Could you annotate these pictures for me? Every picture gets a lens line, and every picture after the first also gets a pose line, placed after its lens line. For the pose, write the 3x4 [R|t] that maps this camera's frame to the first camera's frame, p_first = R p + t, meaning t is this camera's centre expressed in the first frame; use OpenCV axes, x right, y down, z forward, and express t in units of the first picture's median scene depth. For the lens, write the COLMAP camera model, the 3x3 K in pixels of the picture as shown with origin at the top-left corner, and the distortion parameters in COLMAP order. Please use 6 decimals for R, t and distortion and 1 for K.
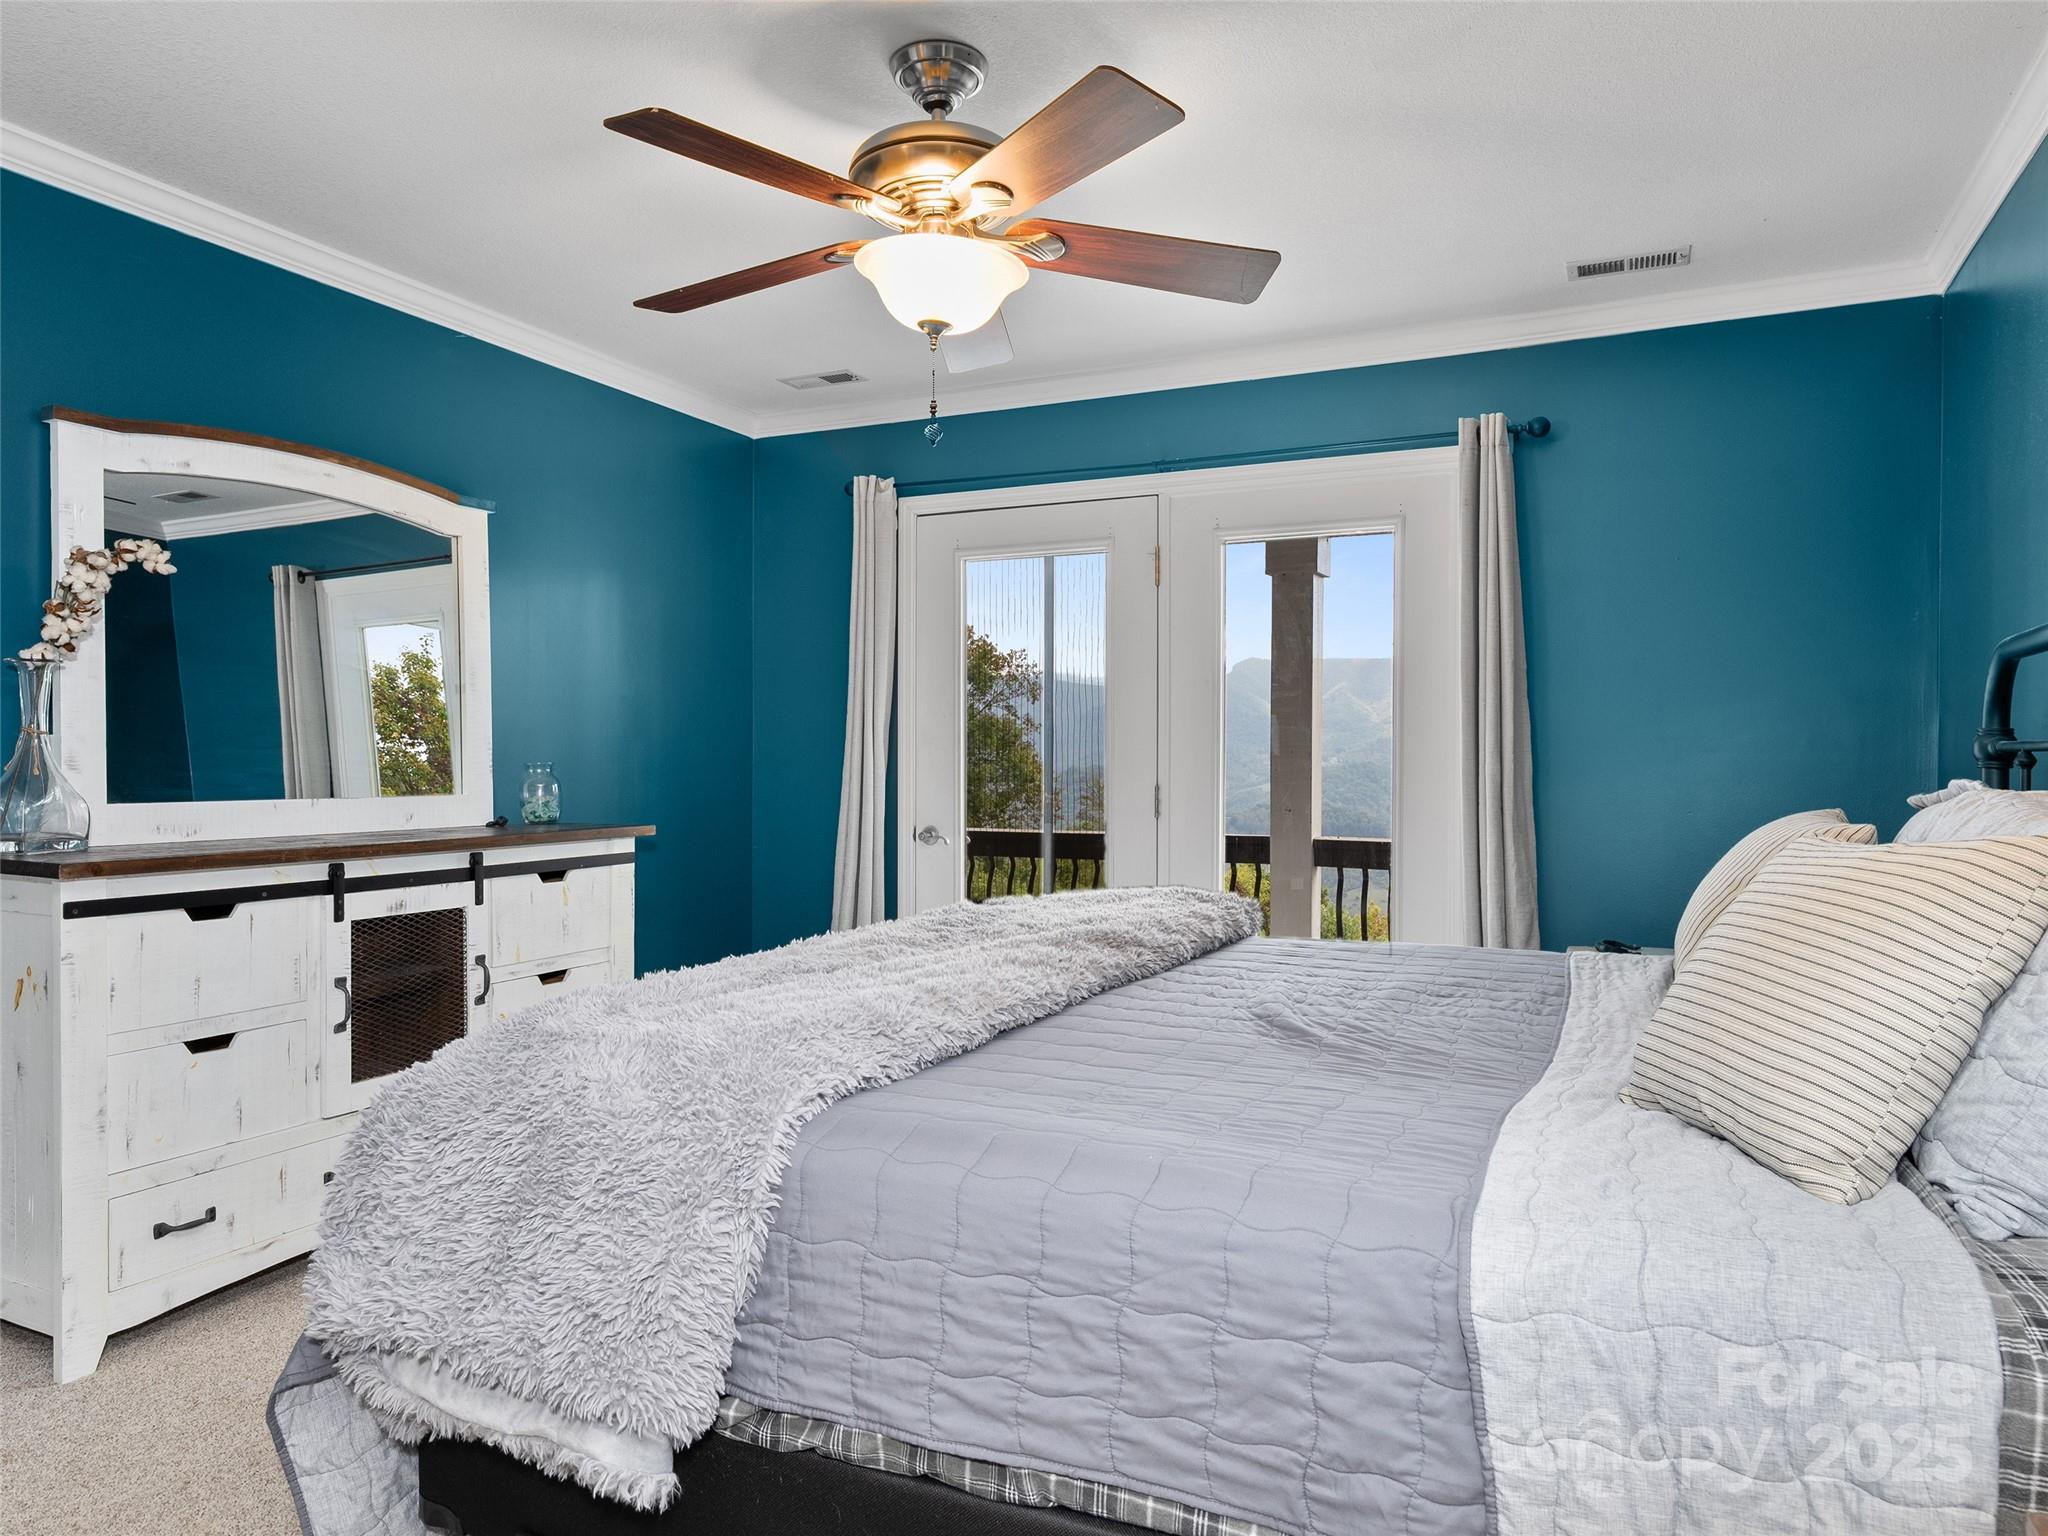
lens RADIAL K [[1333.5, 0, 1024.0], [0, 1333.5, 768.0], [0, 0, 1]] dist [-0.006544, -0.001148]
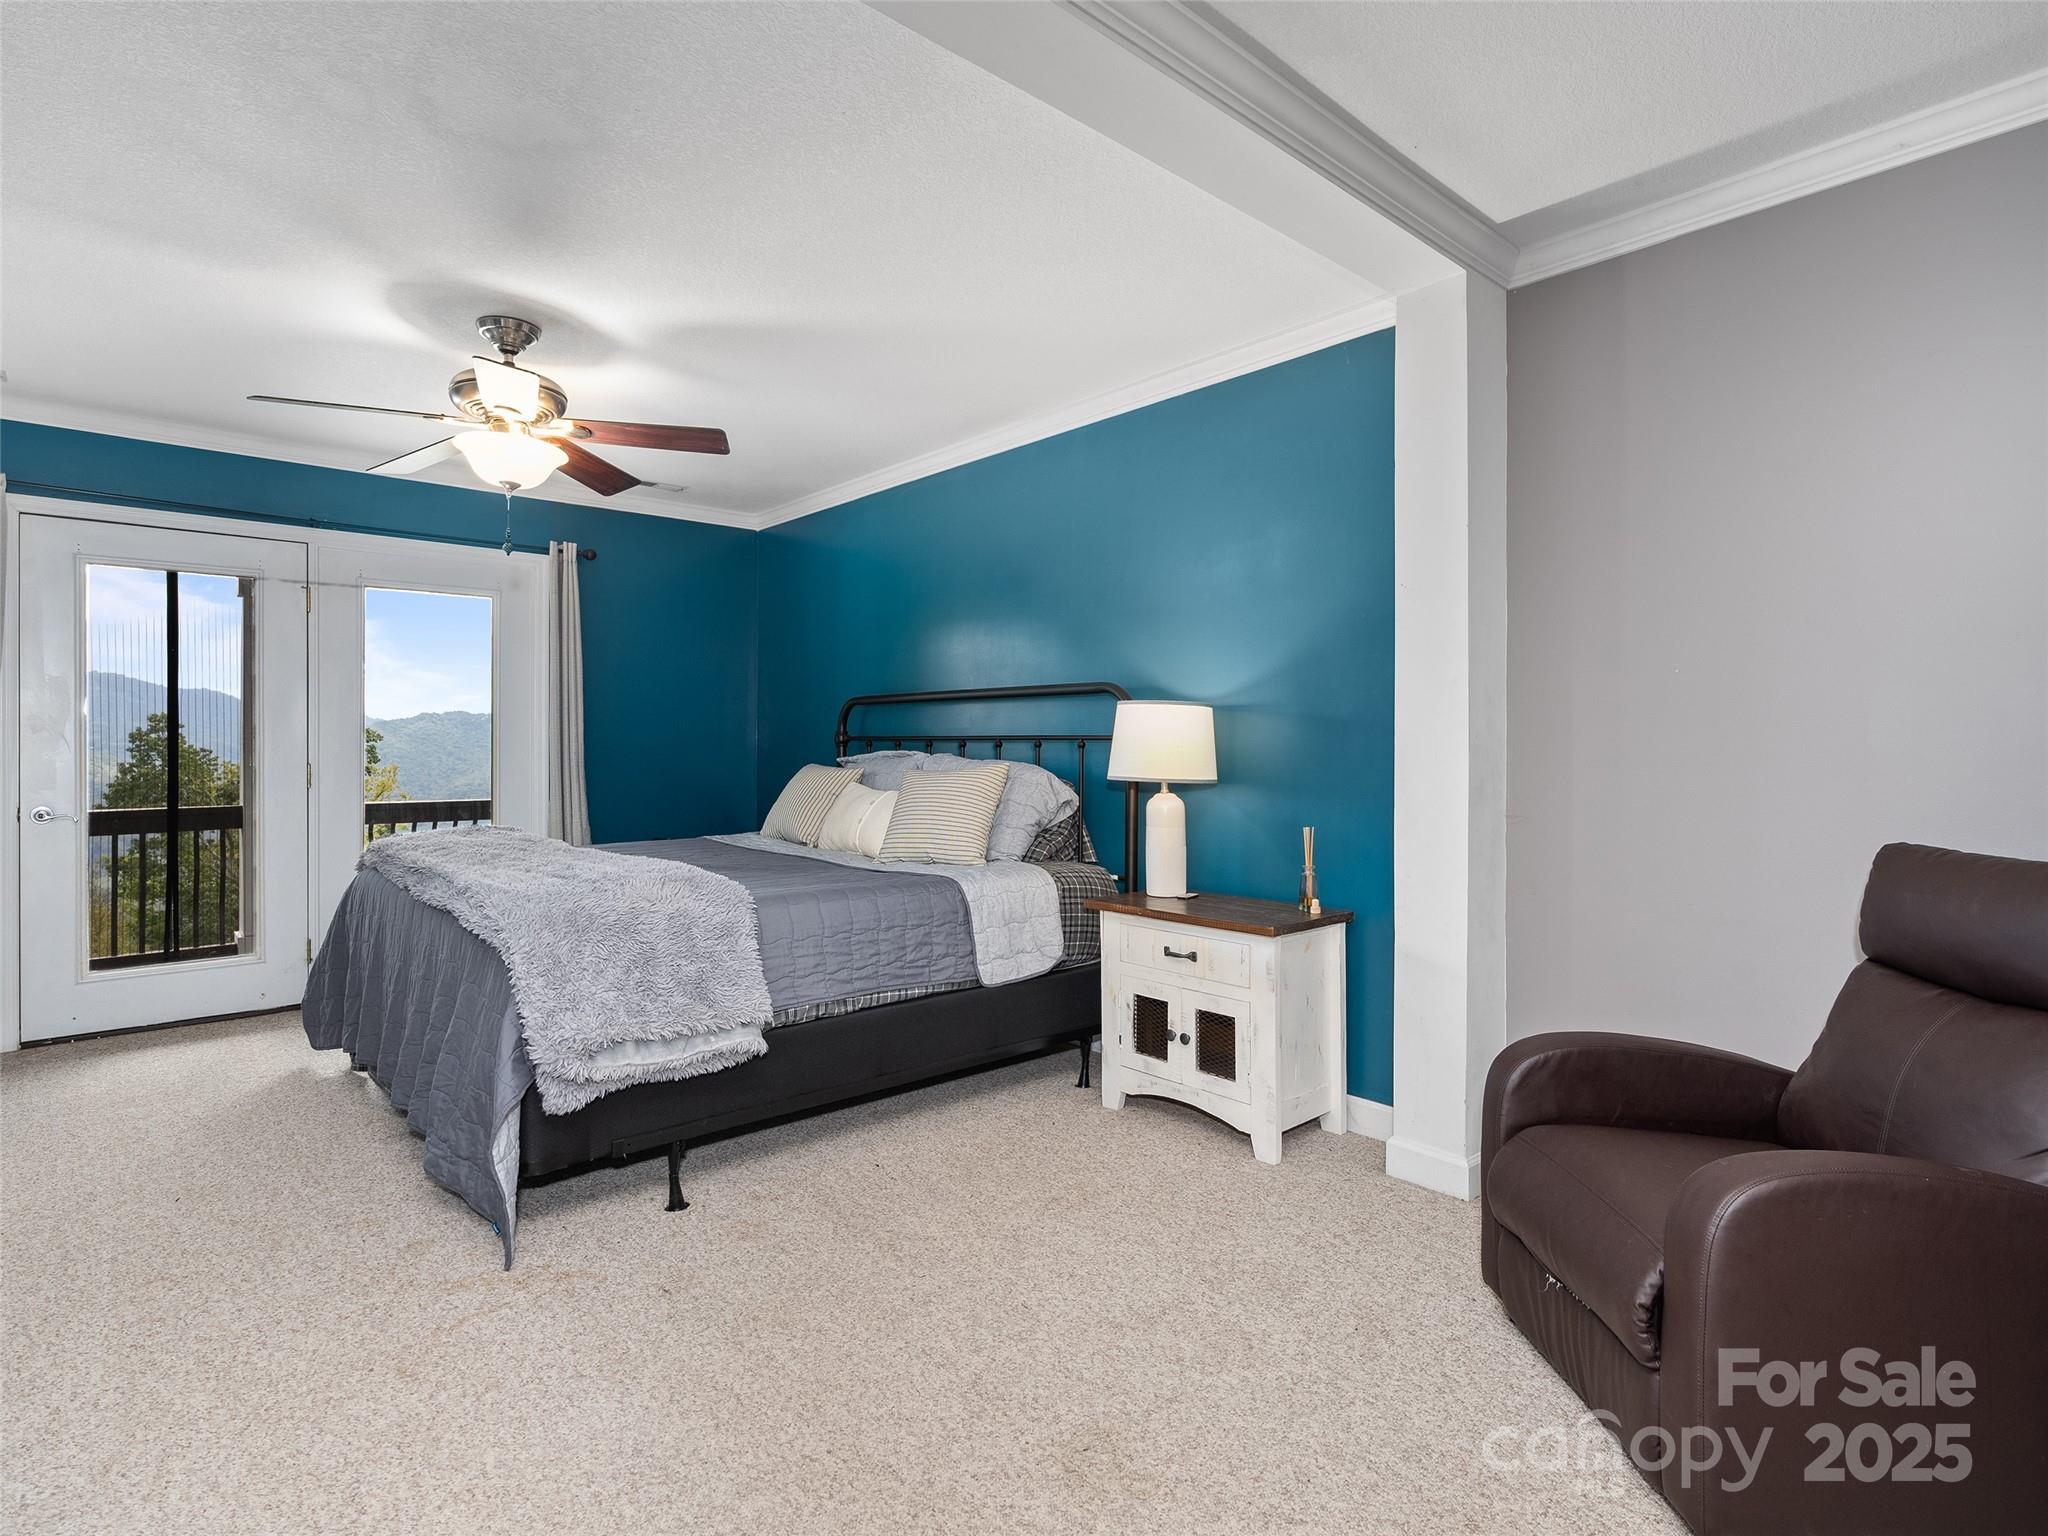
lens RADIAL K [[1044.0, 0, 1019.3], [0, 1044.0, 763.3], [0, 0, 1]] dist [-0.001614, 0.000712]
pose [[0.388070, -0.019145, 0.921431, -1.032559], [0.005031, 0.999813, 0.018655, -0.003896], [-0.921616, -0.002604, 0.388094, -0.095303]]
